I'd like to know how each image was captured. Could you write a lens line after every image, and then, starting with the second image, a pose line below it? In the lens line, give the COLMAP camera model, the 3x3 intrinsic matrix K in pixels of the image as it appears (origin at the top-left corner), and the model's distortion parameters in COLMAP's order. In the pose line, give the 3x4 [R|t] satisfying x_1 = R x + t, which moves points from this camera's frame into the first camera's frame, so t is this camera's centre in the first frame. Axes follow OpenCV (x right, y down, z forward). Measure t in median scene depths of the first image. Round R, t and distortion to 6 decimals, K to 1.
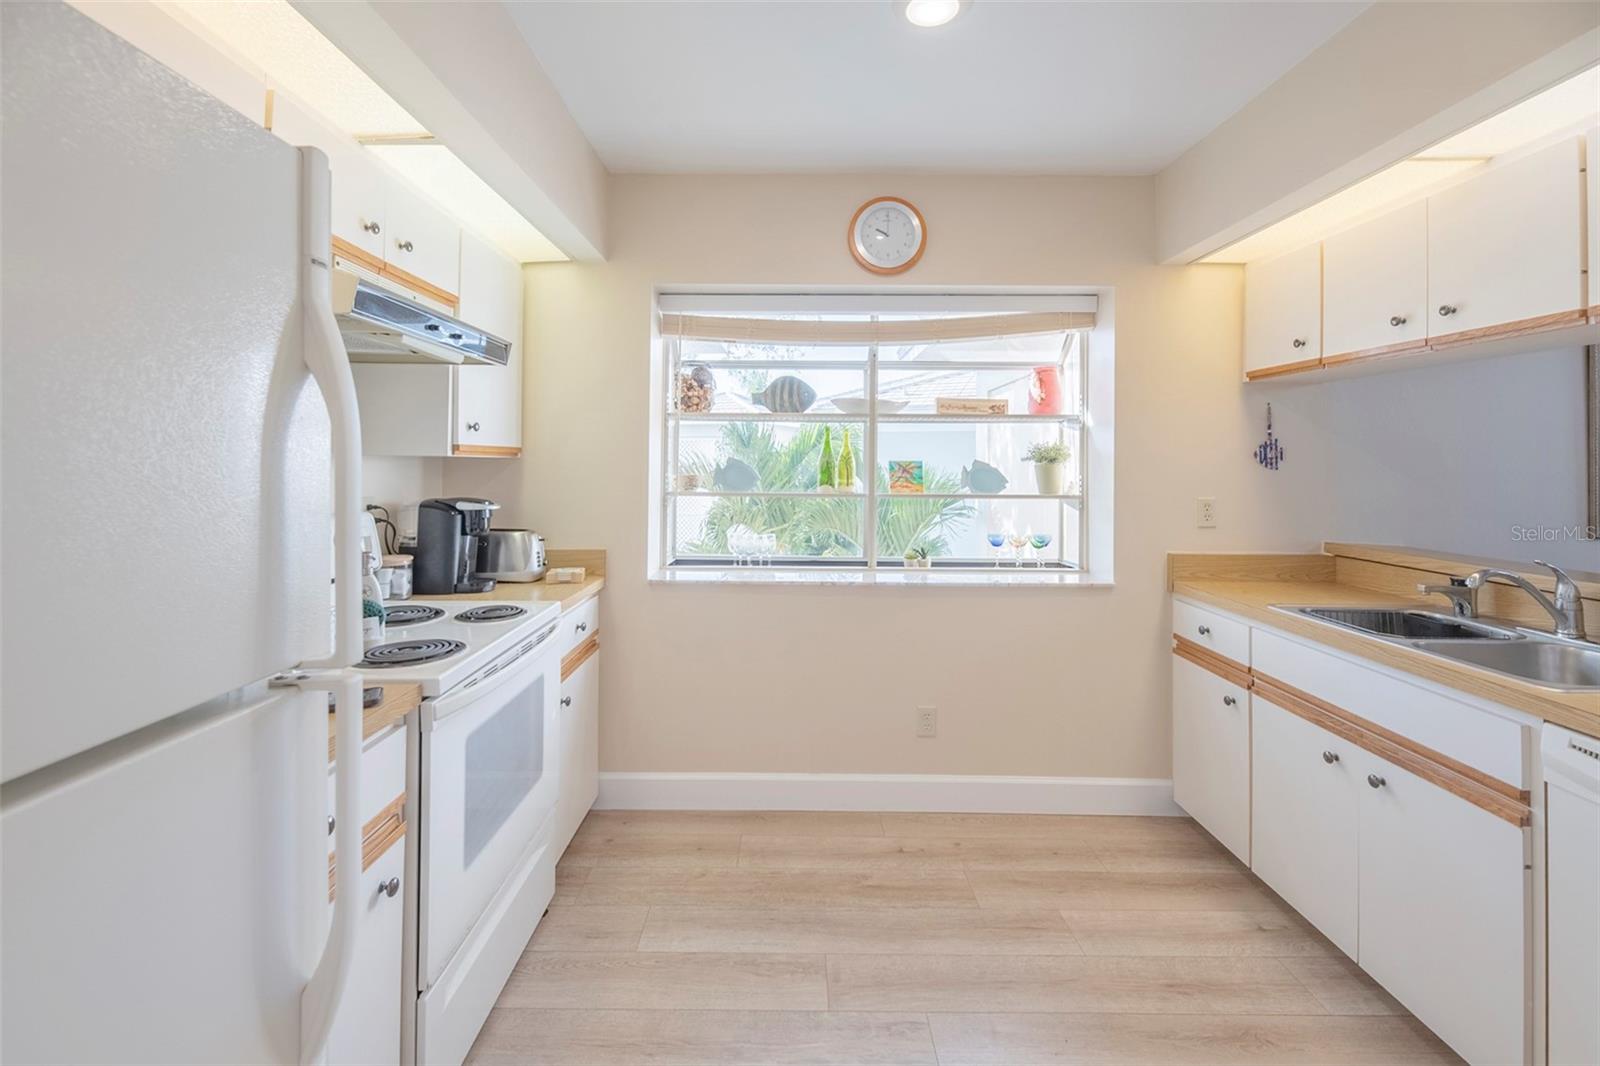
lens RADIAL K [[635.9, 0, 792.3], [0, 635.9, 467.0], [0, 0, 1]] dist [-0.000022, -0.000064]
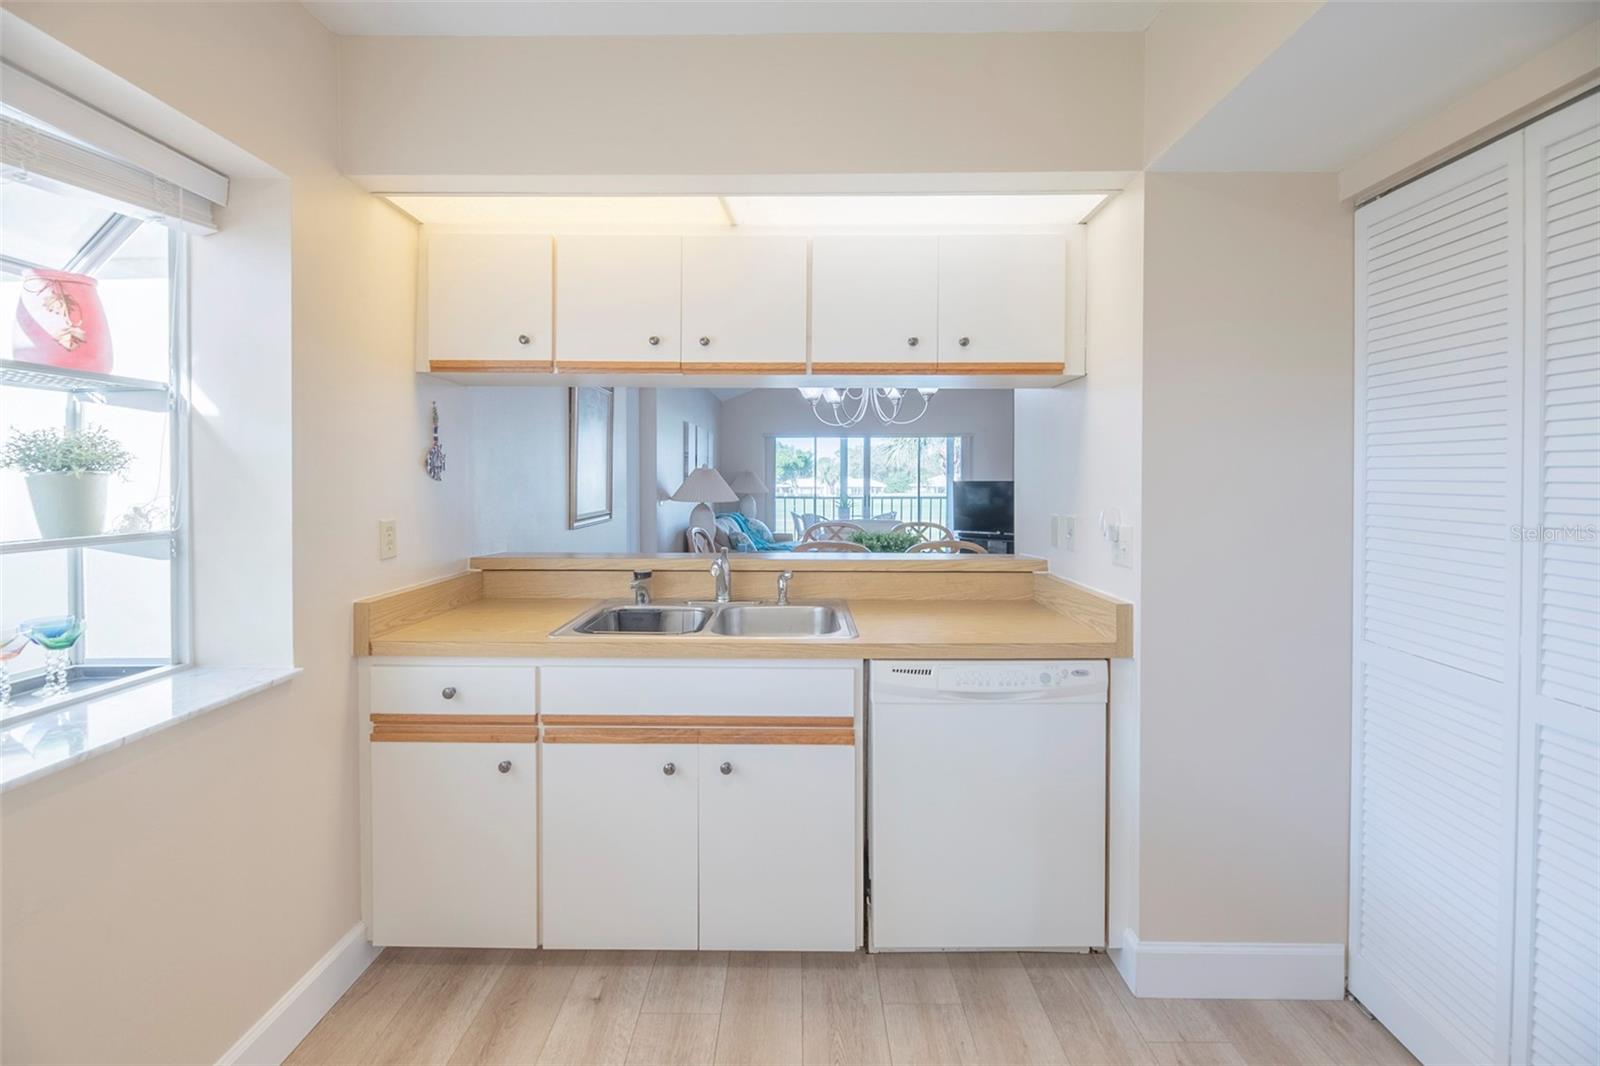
lens RADIAL K [[627.3, 0, 794.7], [0, 627.3, 491.1], [0, 0, 1]] dist [-0.019772, -0.000079]
pose [[0.015152, -0.018063, 0.999722, -0.075117], [0.005491, 0.999823, 0.017982, 0.005222], [-0.999870, 0.005217, 0.015249, 0.523858]]
